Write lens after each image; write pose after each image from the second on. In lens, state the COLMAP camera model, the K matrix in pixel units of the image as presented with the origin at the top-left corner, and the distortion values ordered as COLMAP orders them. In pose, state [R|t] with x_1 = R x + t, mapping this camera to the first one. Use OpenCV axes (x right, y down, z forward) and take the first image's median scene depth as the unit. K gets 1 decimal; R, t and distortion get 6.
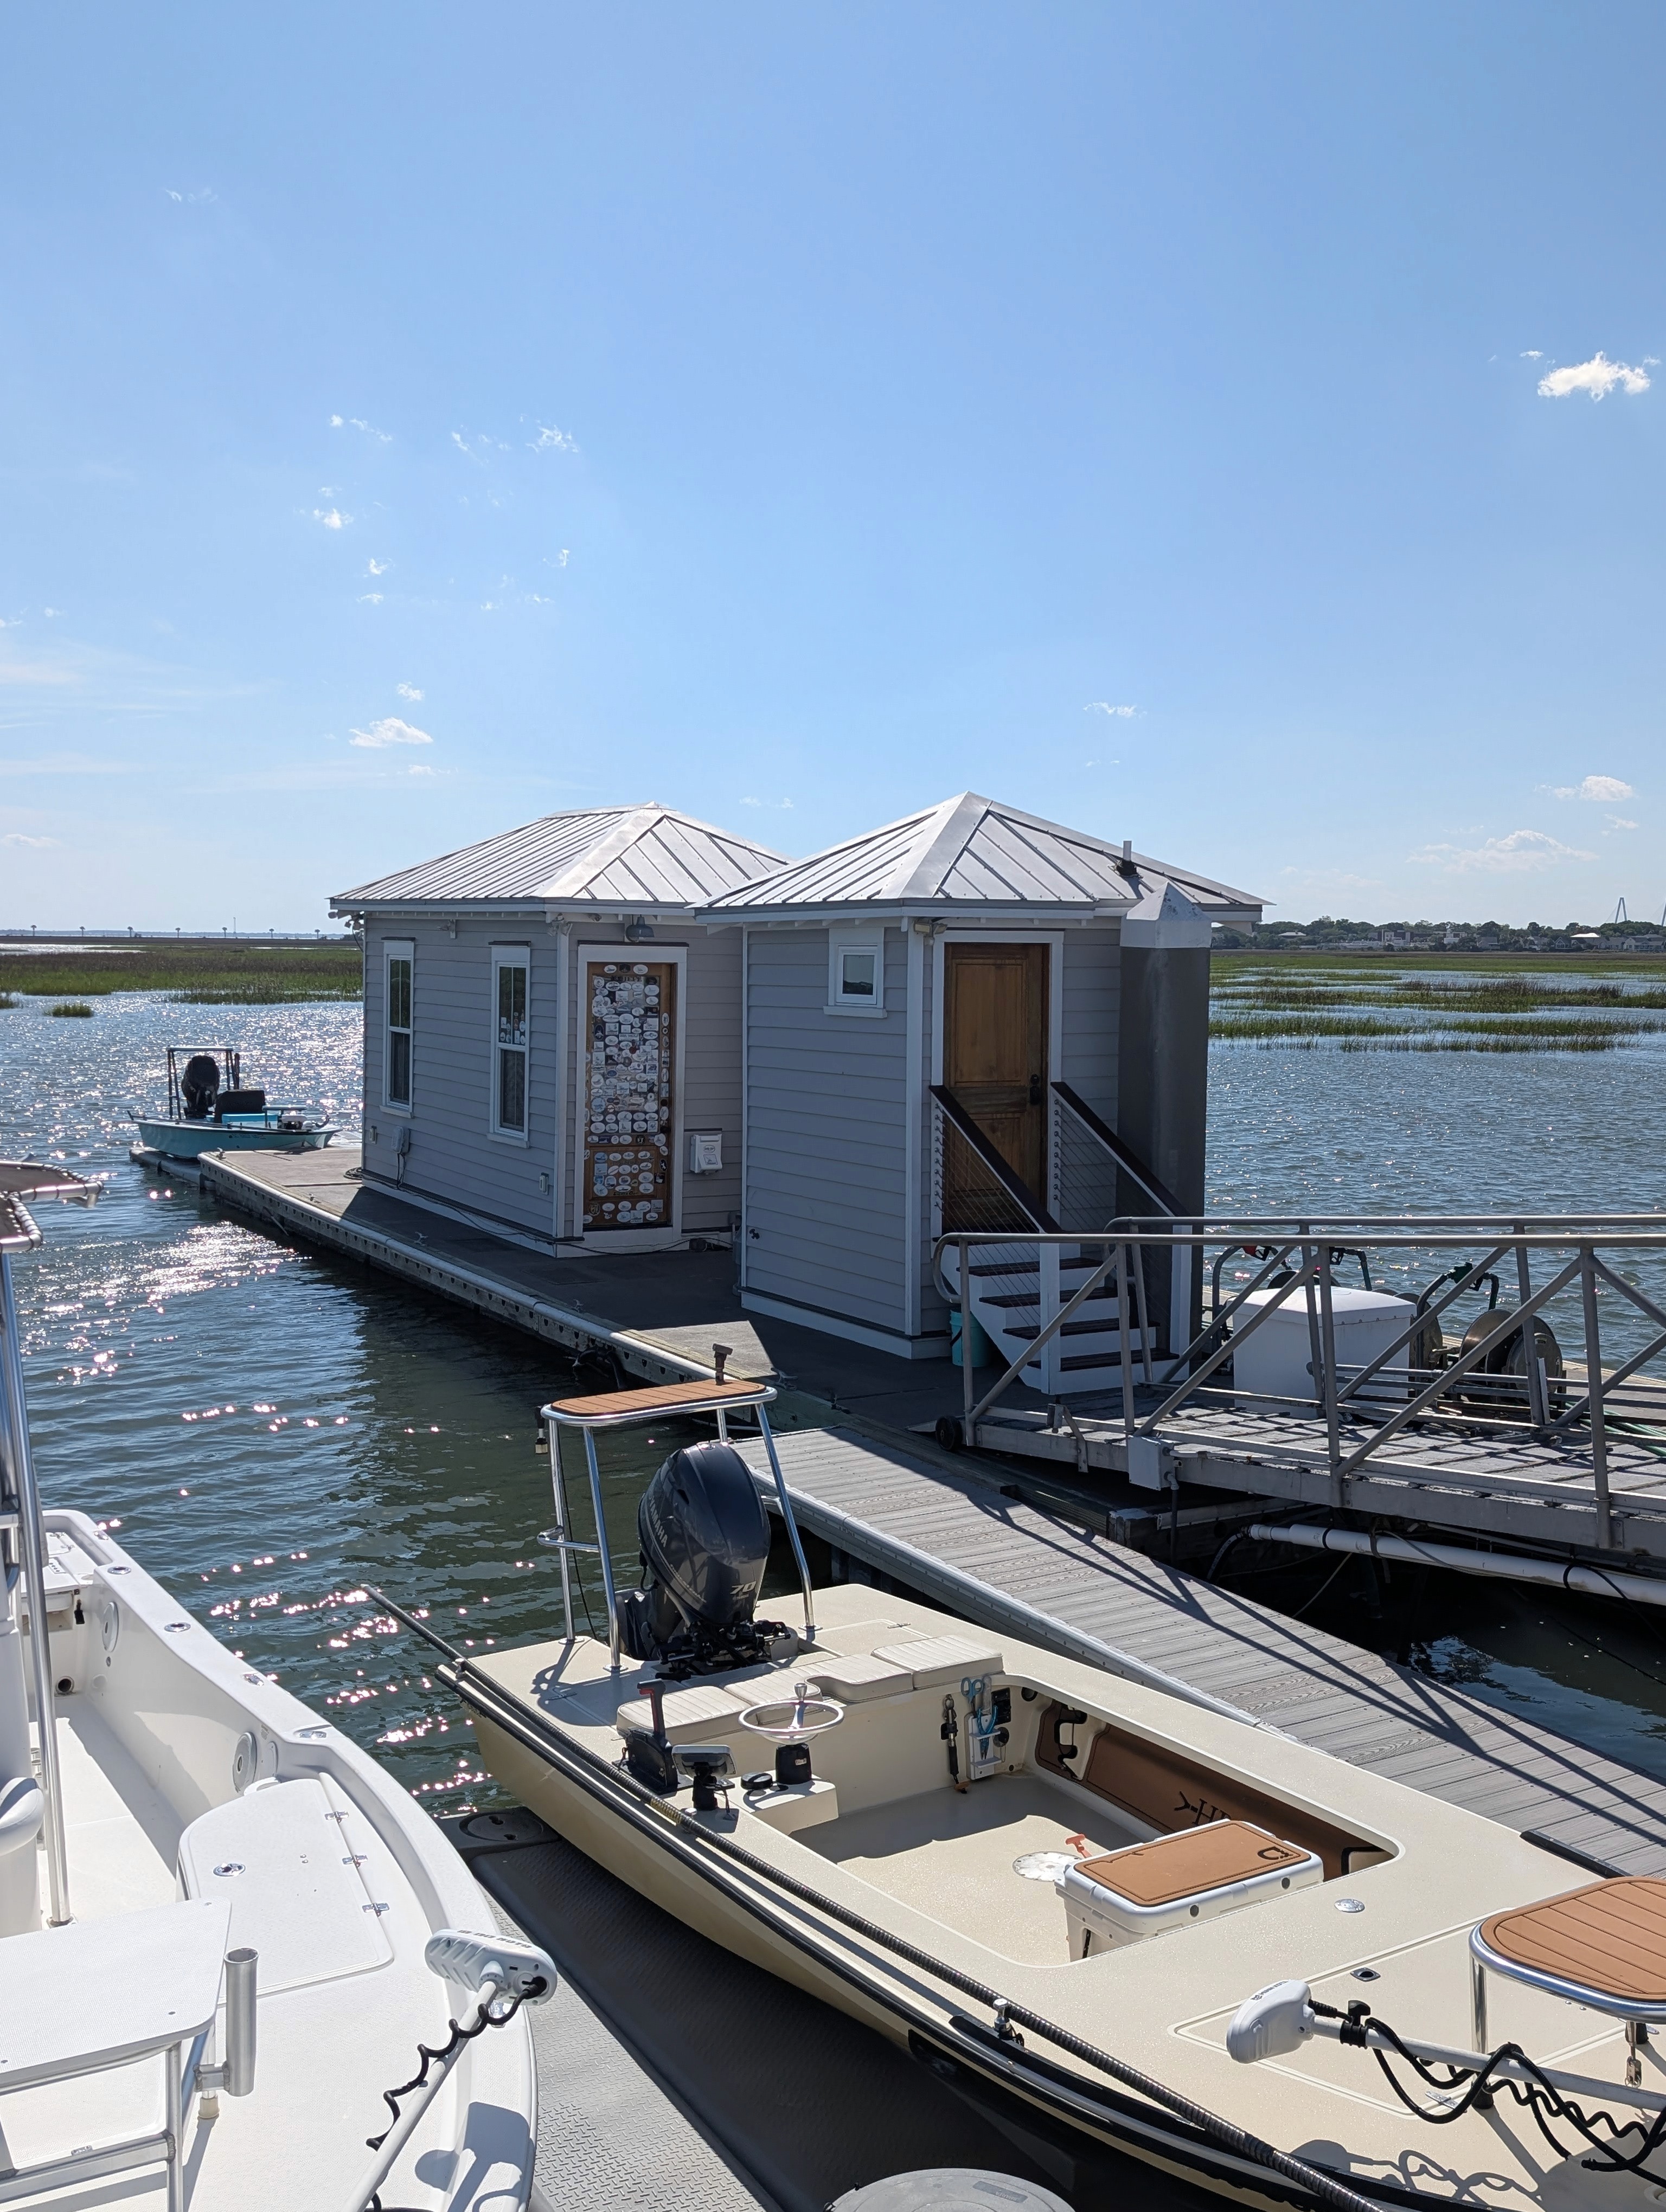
lens RADIAL K [[1993.4, 0, 833.1], [0, 1993.4, 1100.4], [0, 0, 1]] dist [-0.000292, -0.000600]
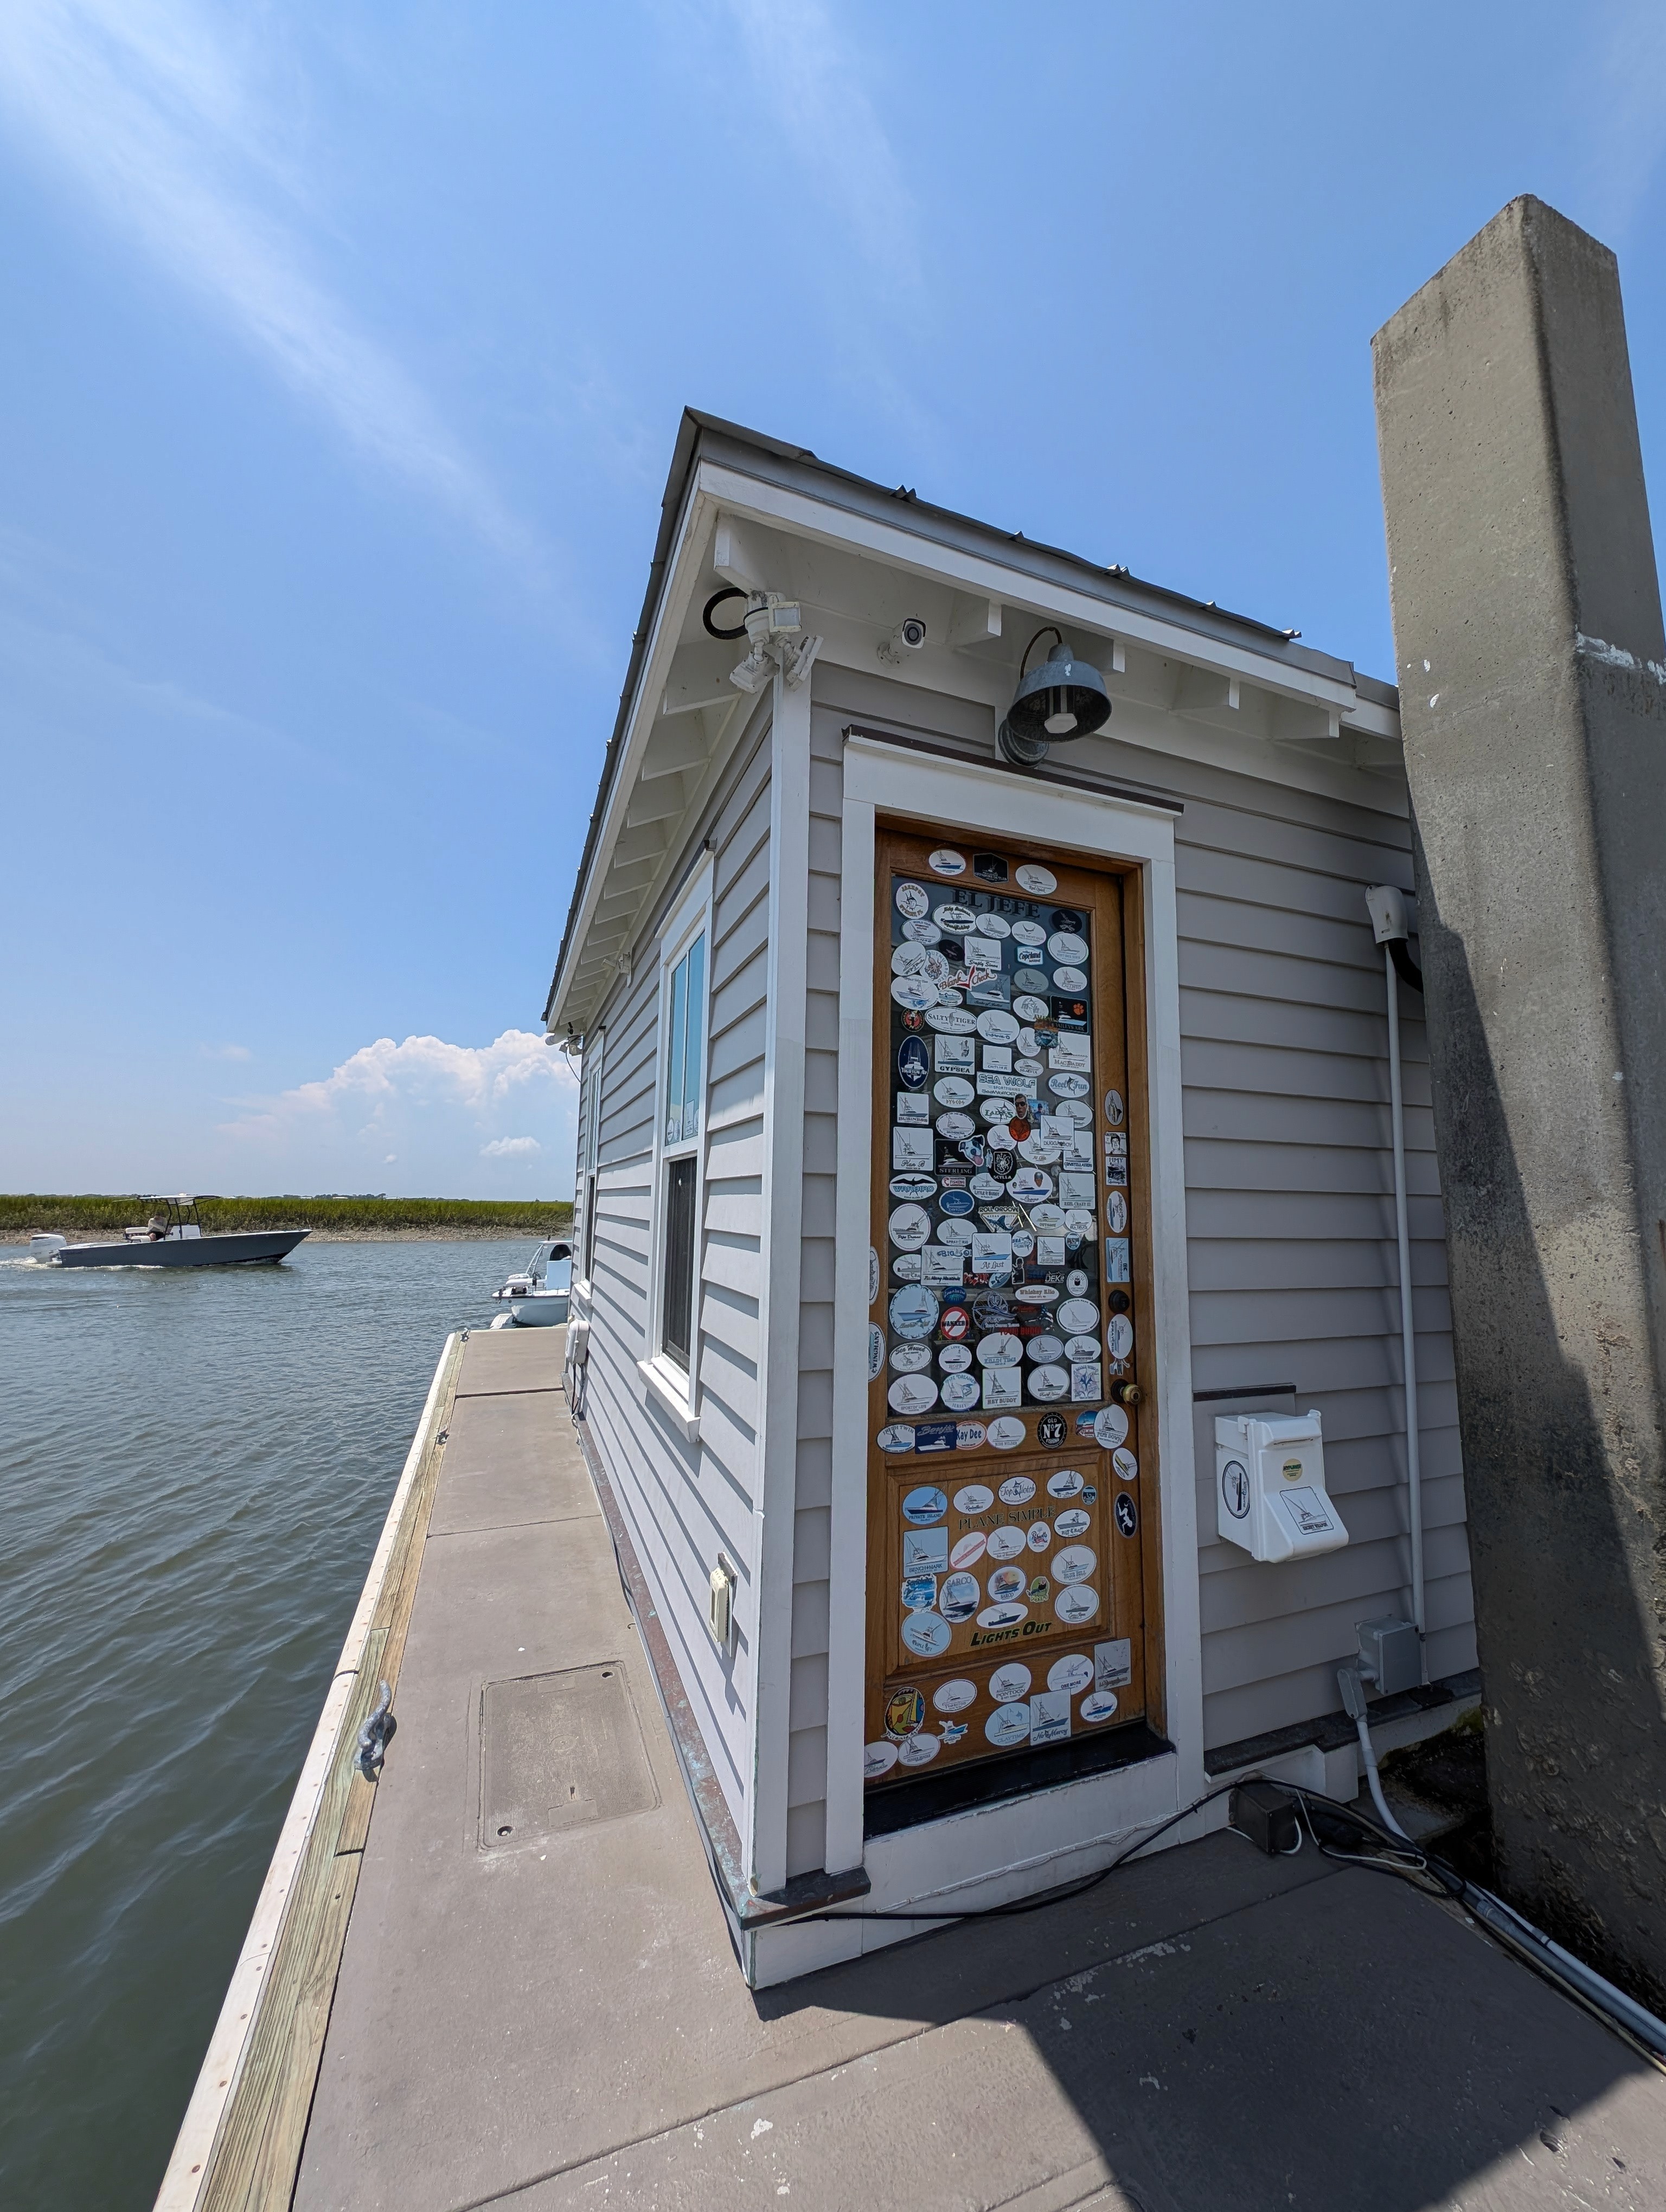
lens RADIAL K [[822.3, 0, 823.7], [0, 822.3, 1099.4], [0, 0, 1]] dist [0.003025, -0.000133]
pose [[0.988109, -0.025447, -0.151632, -0.110774], [-0.003948, 0.981684, -0.190473, -0.005286], [0.153701, 0.188807, 0.969911, 0.869057]]
